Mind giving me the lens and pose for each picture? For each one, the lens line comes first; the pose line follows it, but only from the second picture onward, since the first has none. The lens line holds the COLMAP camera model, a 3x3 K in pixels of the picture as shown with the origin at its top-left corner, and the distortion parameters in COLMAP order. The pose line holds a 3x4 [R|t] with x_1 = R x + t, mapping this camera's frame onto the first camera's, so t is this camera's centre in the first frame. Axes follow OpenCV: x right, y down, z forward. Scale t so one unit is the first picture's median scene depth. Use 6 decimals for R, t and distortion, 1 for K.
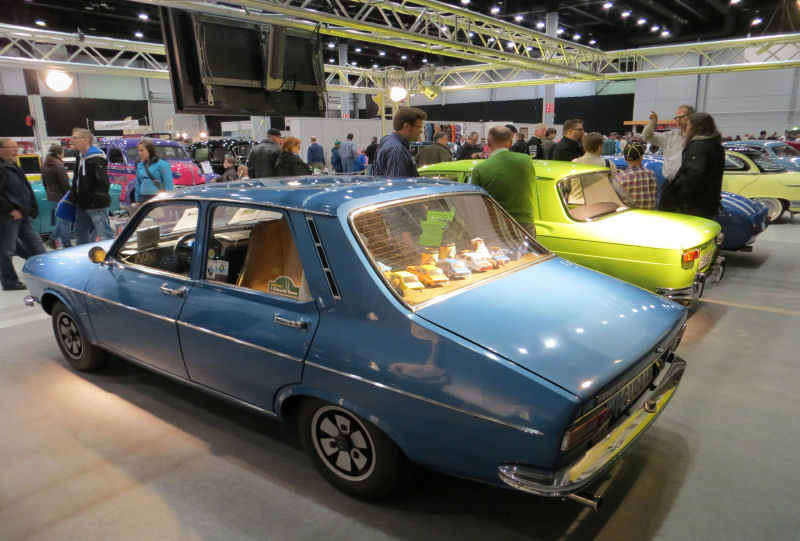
lens RADIAL K [[595.2, 0, 400.2], [0, 595.2, 270.4], [0, 0, 1]] dist [-0.009429, -0.001262]
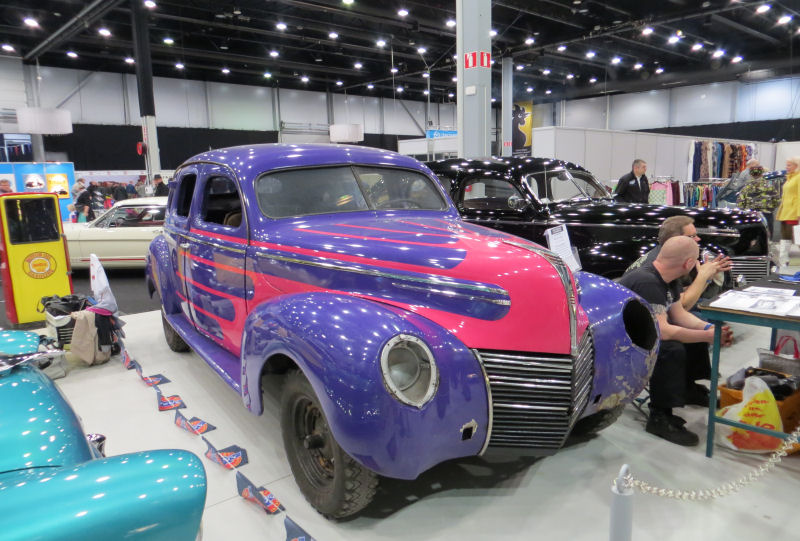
lens RADIAL K [[595.2, 0, 400.5], [0, 595.2, 272.6], [0, 0, 1]] dist [-0.009429, -0.001262]
pose [[0.983864, 0.020991, -0.177684, -0.115599], [-0.030600, 0.998203, -0.051513, -0.047861], [0.176284, 0.056119, 0.982738, 0.234995]]
